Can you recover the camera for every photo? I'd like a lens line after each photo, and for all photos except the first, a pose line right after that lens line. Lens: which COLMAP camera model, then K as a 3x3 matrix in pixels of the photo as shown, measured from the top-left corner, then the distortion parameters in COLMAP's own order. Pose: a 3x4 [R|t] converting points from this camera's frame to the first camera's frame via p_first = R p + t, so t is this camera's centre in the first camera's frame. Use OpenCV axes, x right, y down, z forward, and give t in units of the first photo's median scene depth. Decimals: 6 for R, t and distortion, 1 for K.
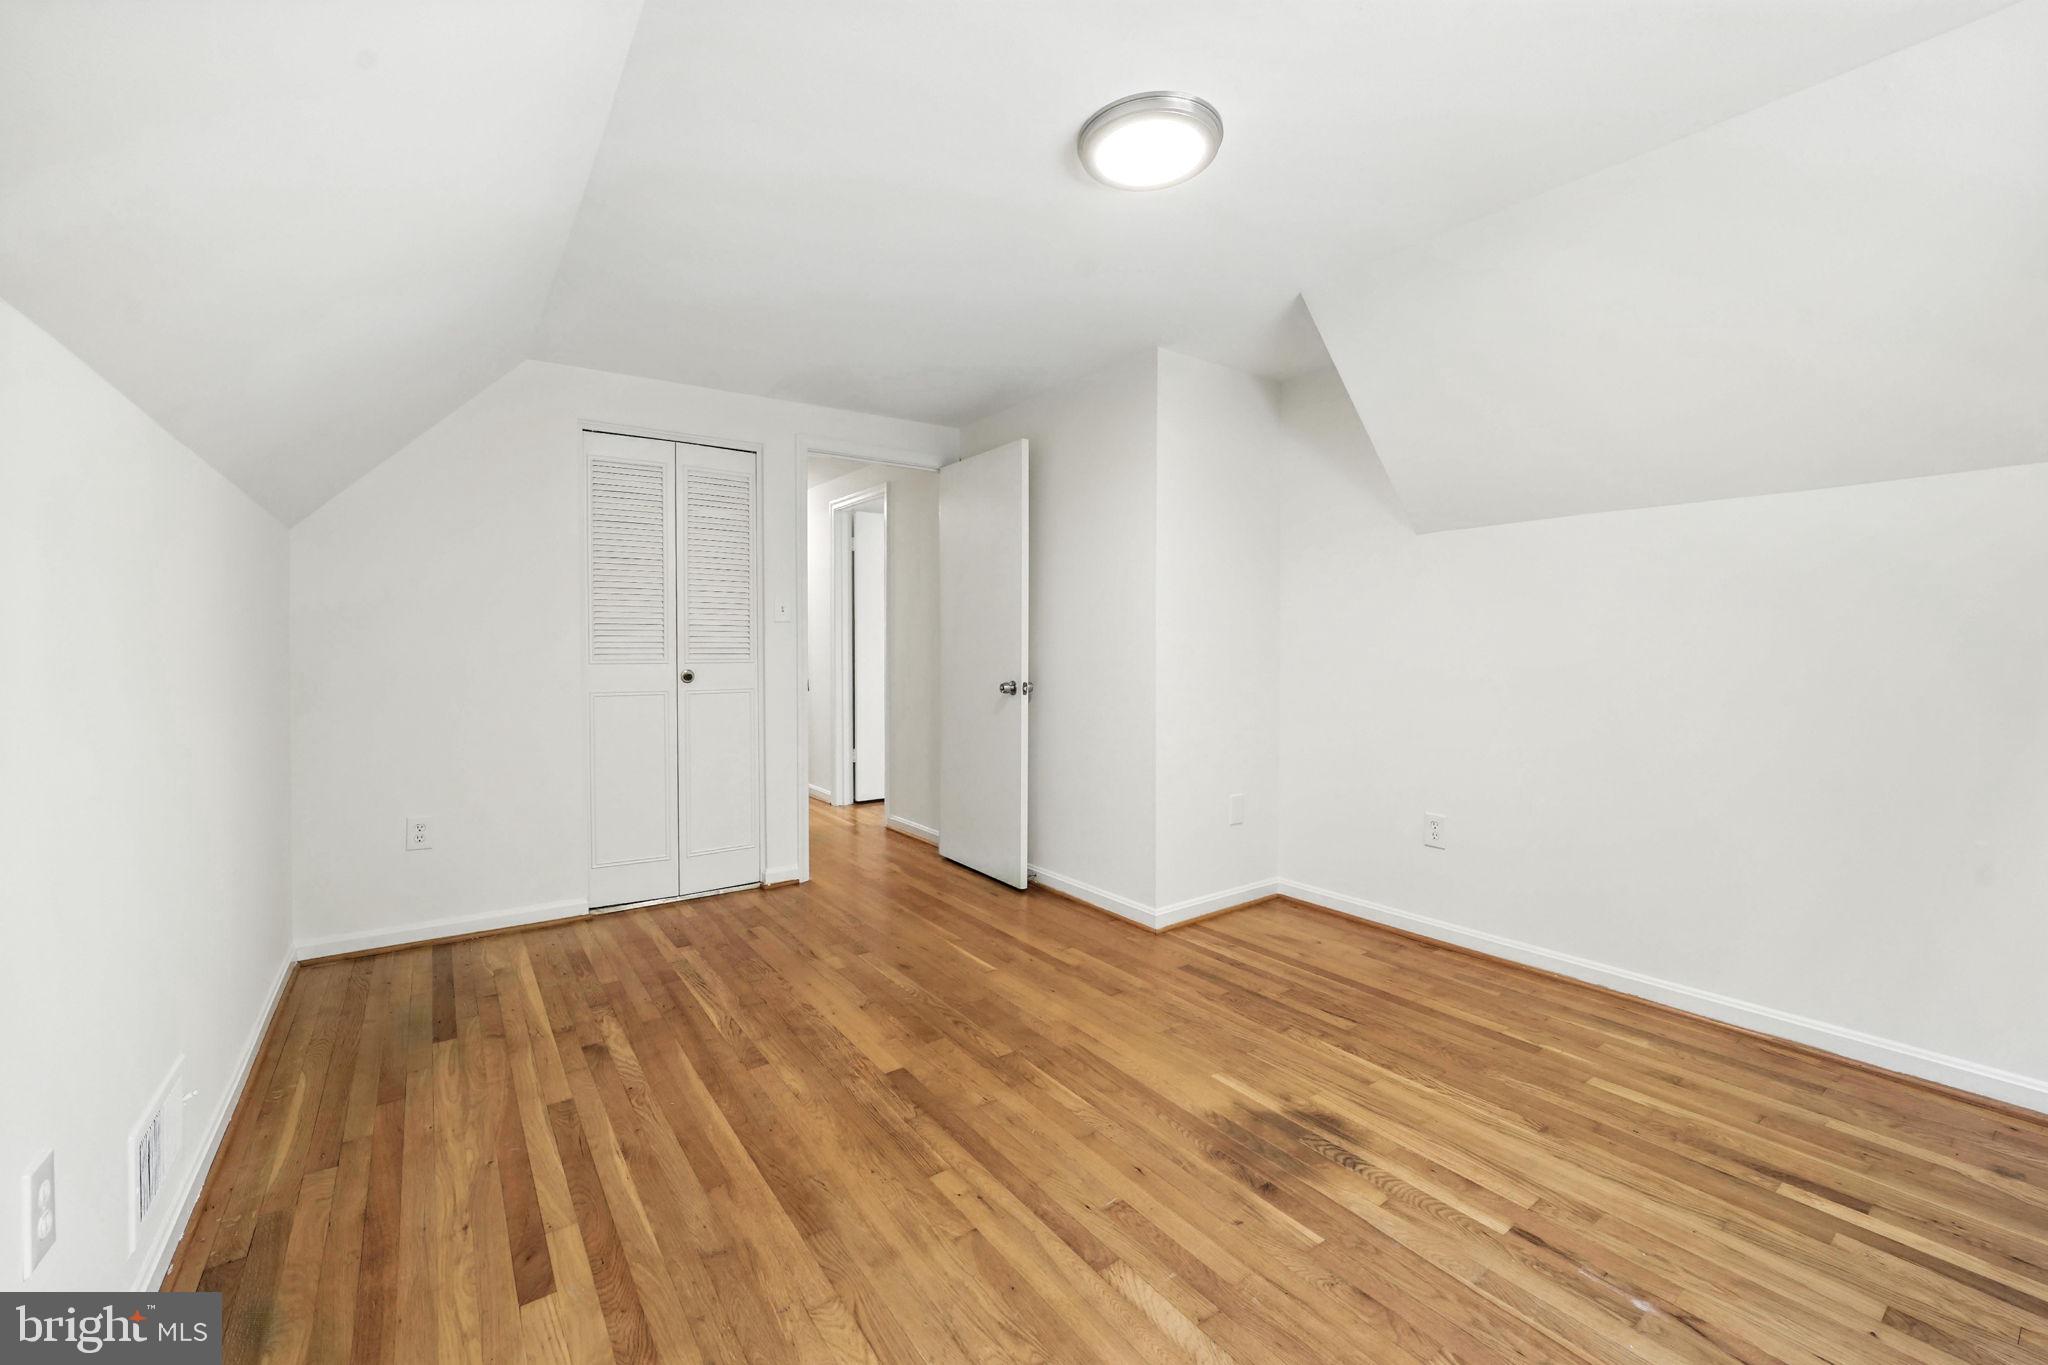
lens RADIAL K [[852.6, 0, 1027.4], [0, 852.6, 673.4], [0, 0, 1]] dist [0.000274, 0.000057]
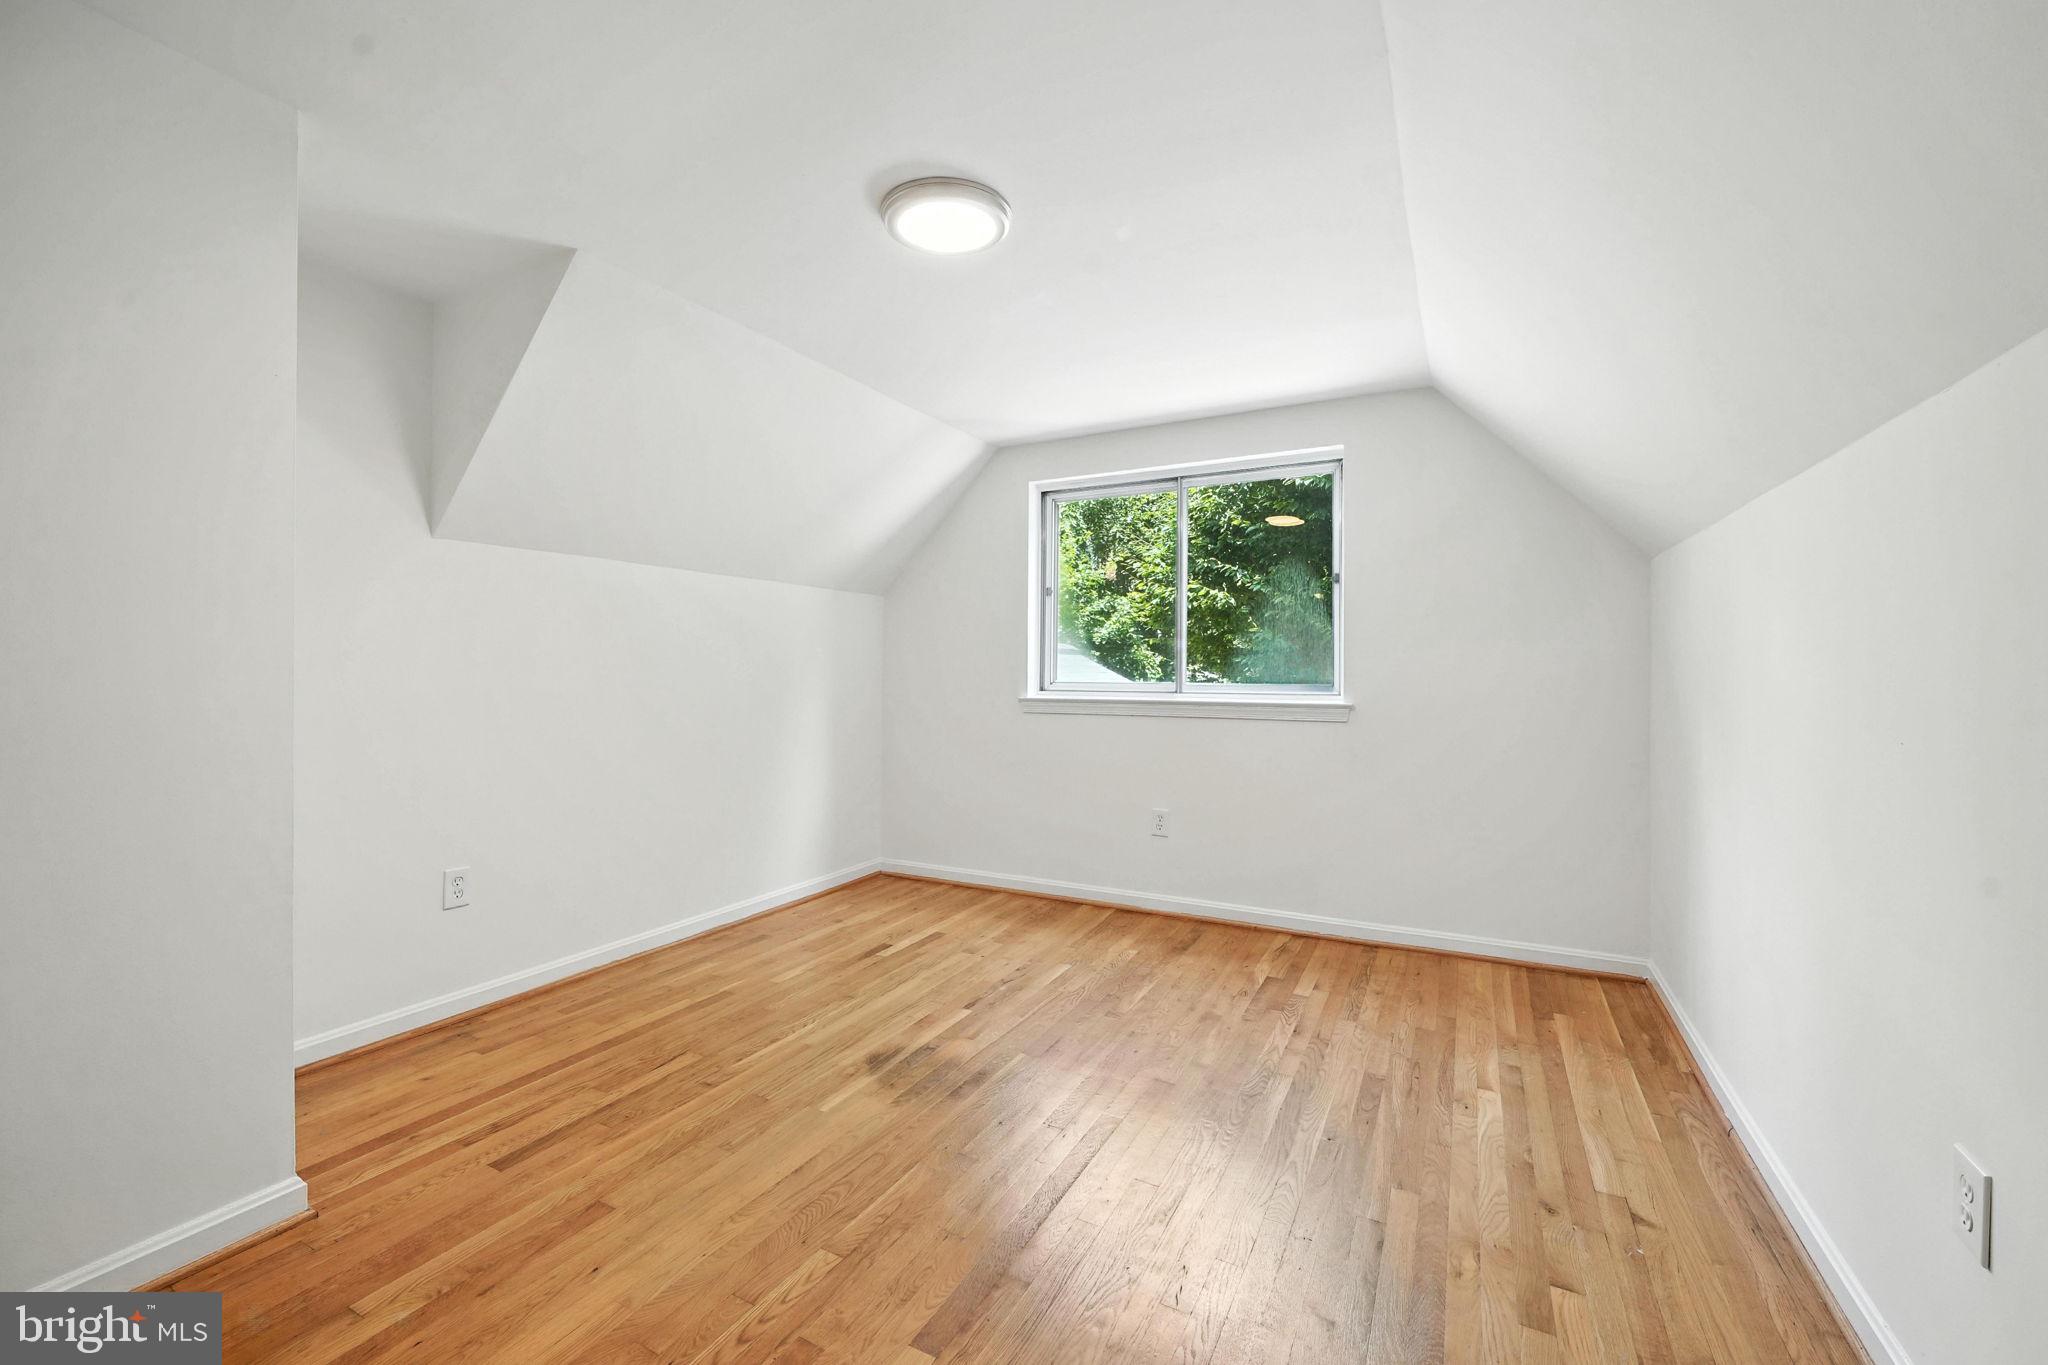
lens RADIAL K [[852.6, 0, 1027.4], [0, 852.6, 673.4], [0, 0, 1]] dist [0.000274, 0.000057]
pose [[-0.458826, 0.000825, 0.888526, -0.729236], [0.025572, 0.999598, 0.012278, -0.034487], [-0.888158, 0.028355, -0.458663, 1.178142]]
